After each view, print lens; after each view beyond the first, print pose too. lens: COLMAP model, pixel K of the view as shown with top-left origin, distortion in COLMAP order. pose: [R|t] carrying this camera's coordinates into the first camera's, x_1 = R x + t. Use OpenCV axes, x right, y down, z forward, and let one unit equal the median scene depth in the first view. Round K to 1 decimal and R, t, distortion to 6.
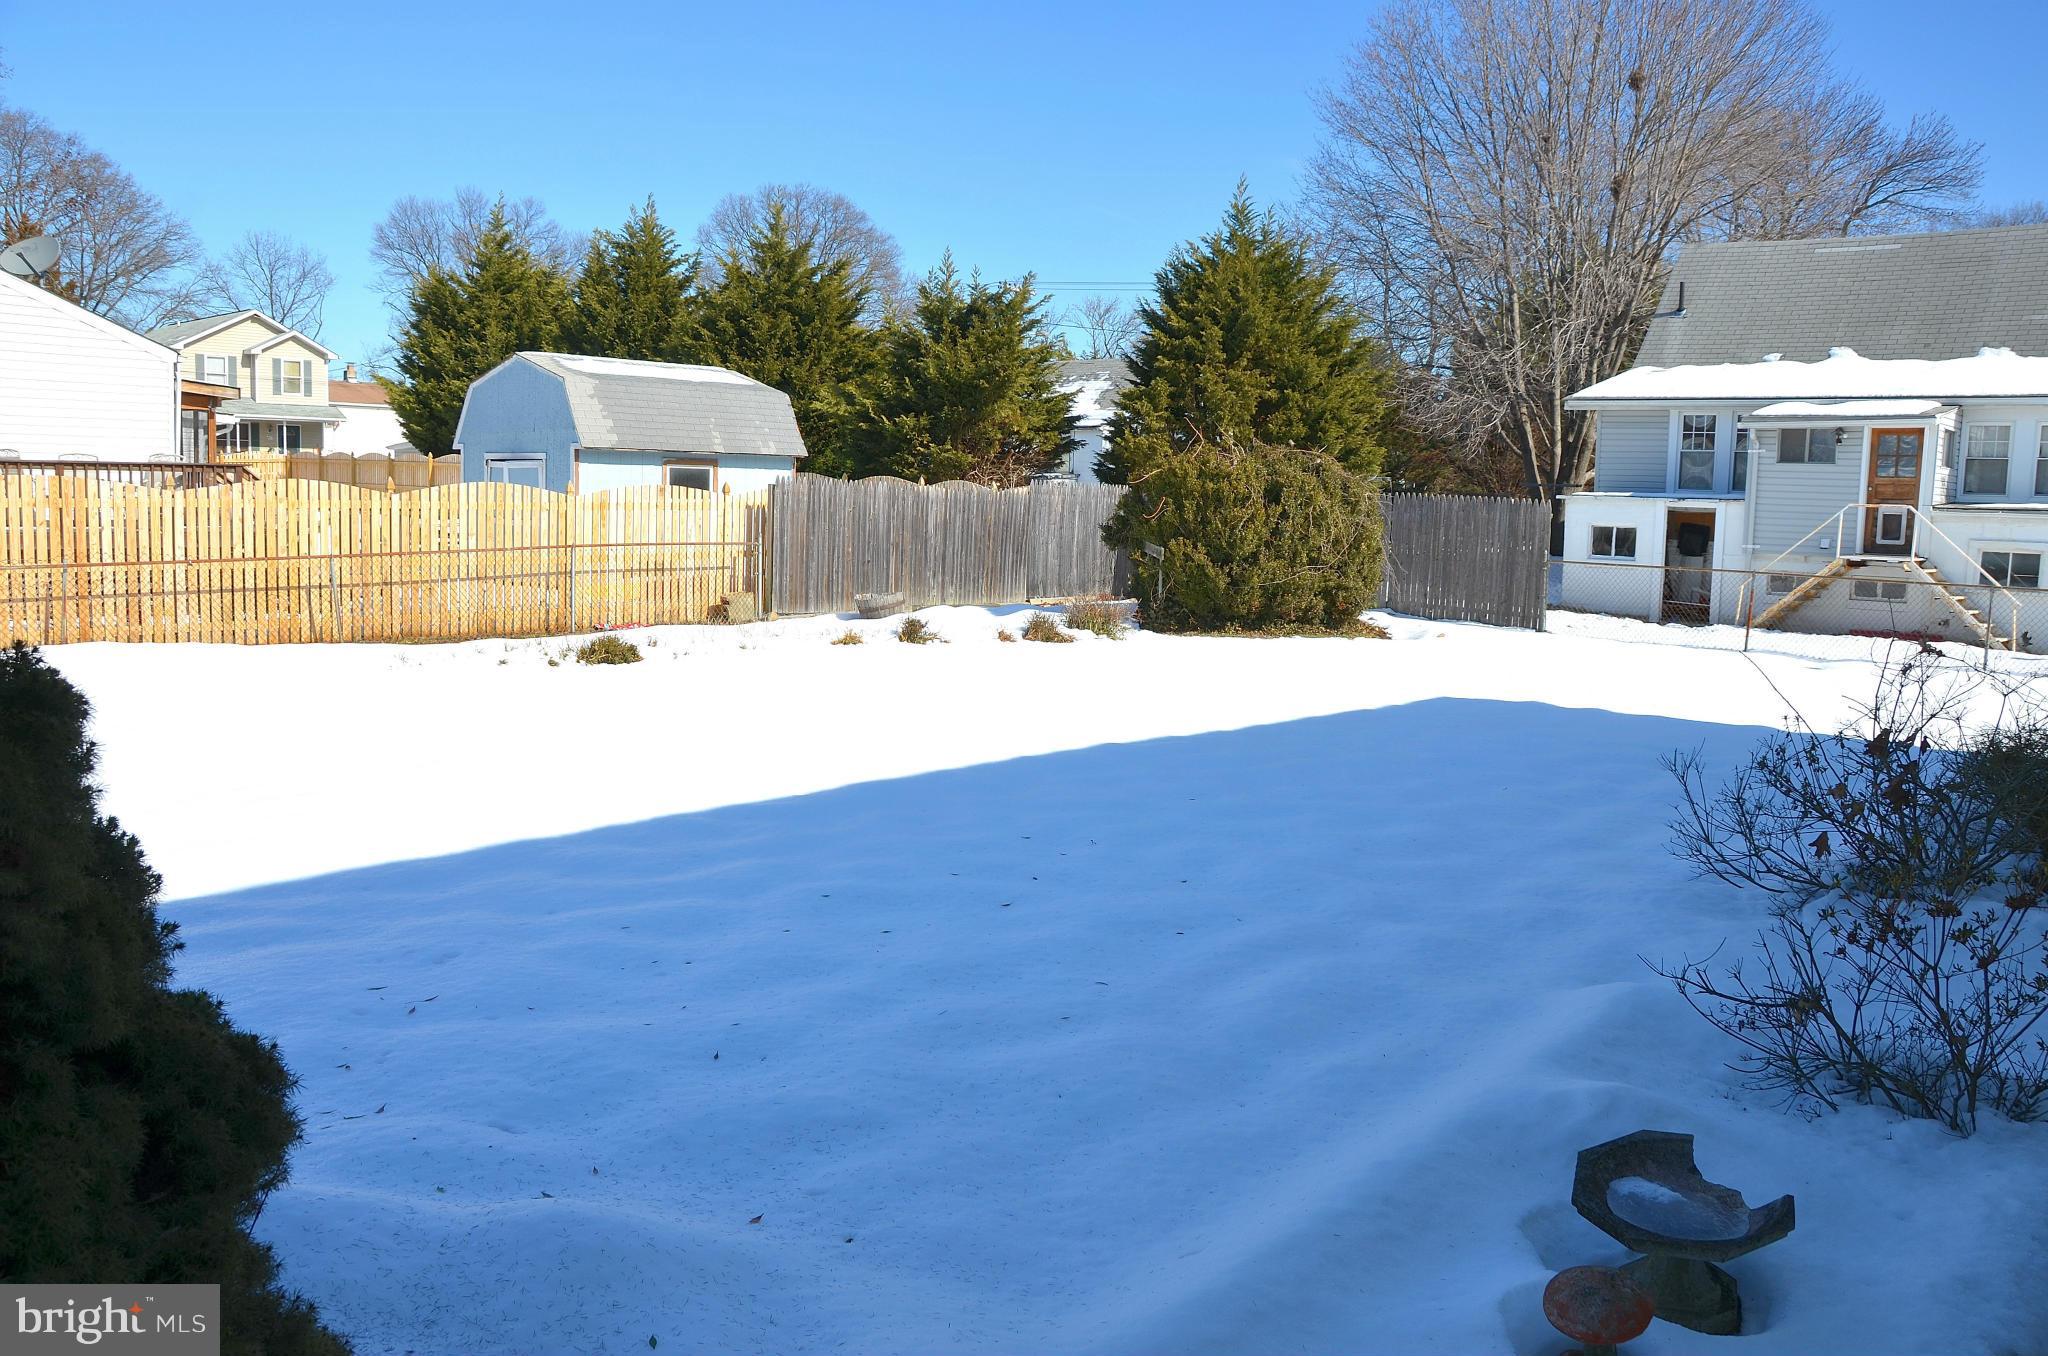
lens RADIAL K [[1621.2, 0, 1022.0], [0, 1621.2, 709.5], [0, 0, 1]] dist [-0.122281, 0.001188]
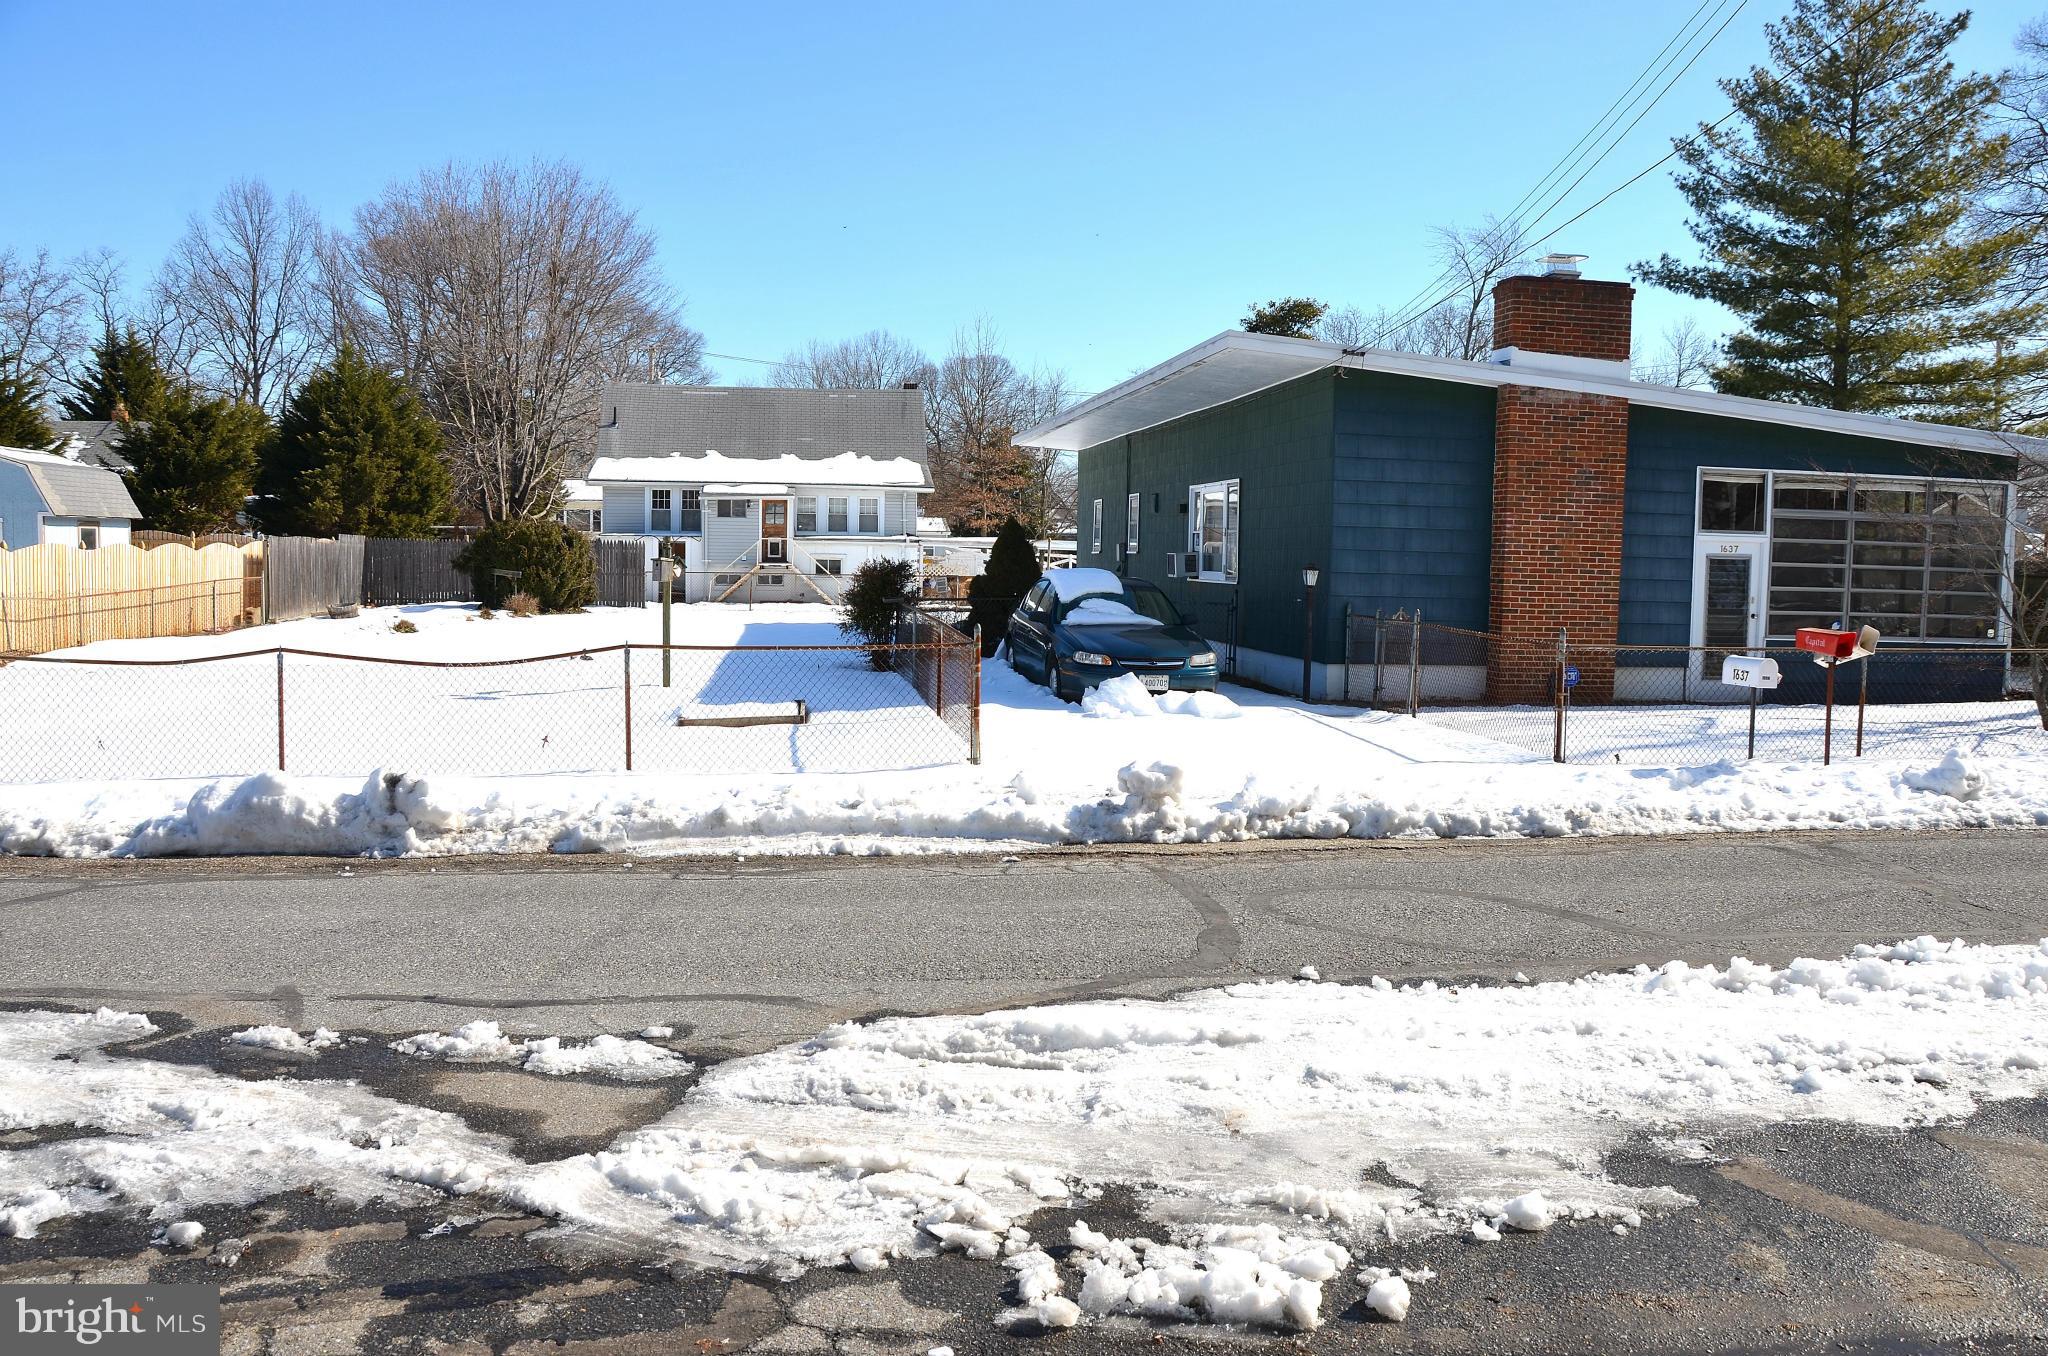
lens RADIAL K [[1621.2, 0, 1022.0], [0, 1621.2, 709.5], [0, 0, 1]] dist [-0.122281, 0.001188]
pose [[0.630684, -0.090559, 0.770737, -0.749669], [0.096537, 0.994609, 0.037867, 0.036114], [-0.770011, 0.050523, 0.636027, -0.489026]]
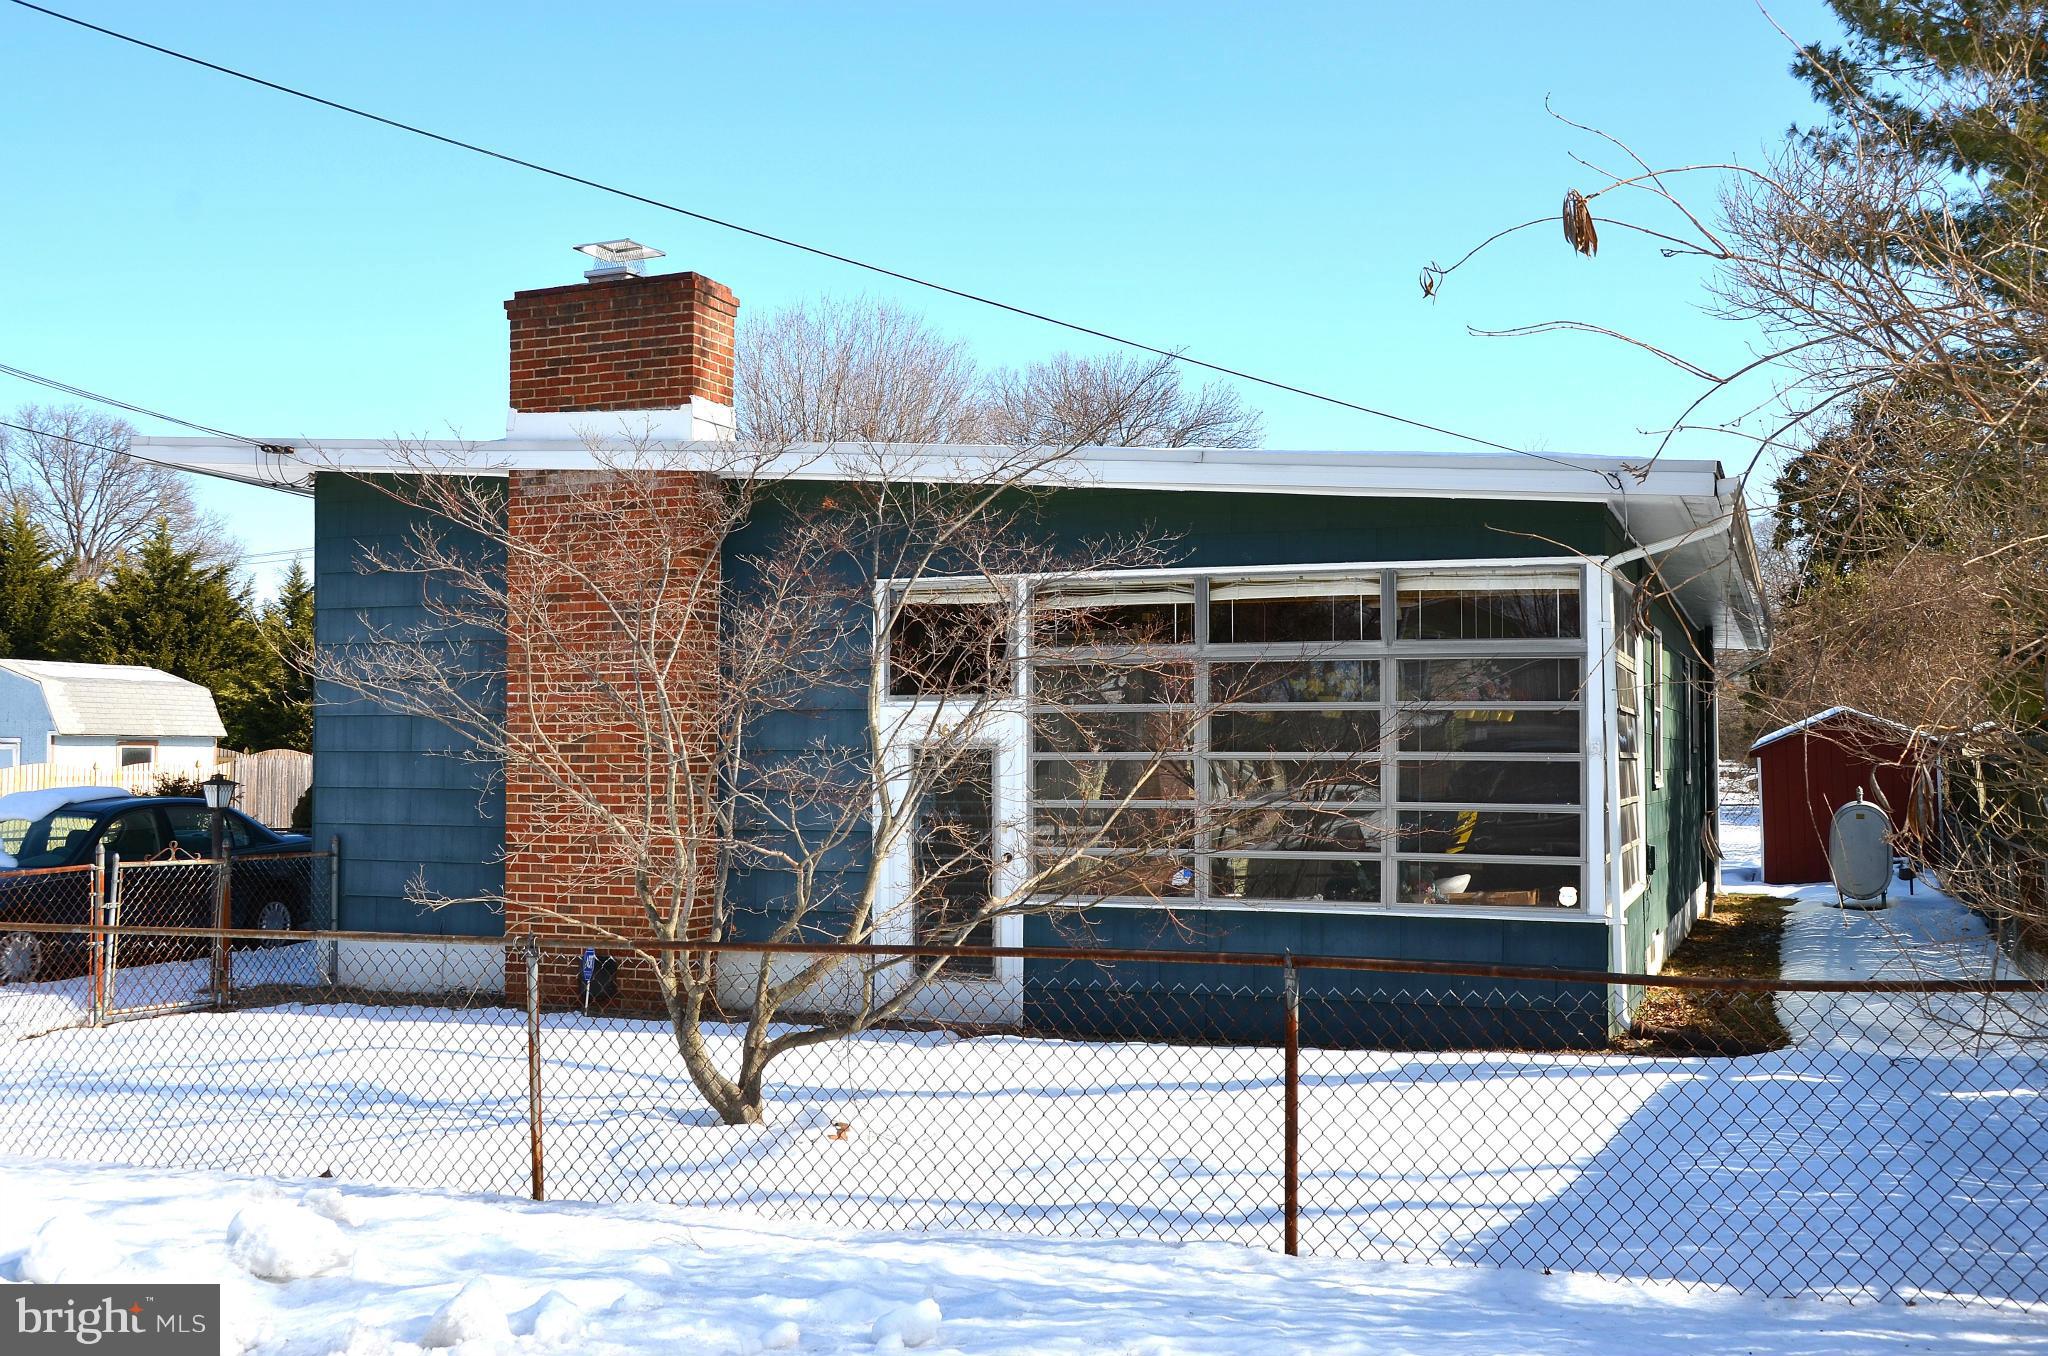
lens RADIAL K [[1991.2, 0, 1024.0], [0, 1991.2, 678.0], [0, 0, 1]] dist [0.008280, 0.003943]
pose [[0.941798, -0.010688, 0.336009, -0.070104], [0.065196, 0.986325, -0.151366, 0.087275], [-0.329796, 0.164463, 0.929616, -0.758431]]
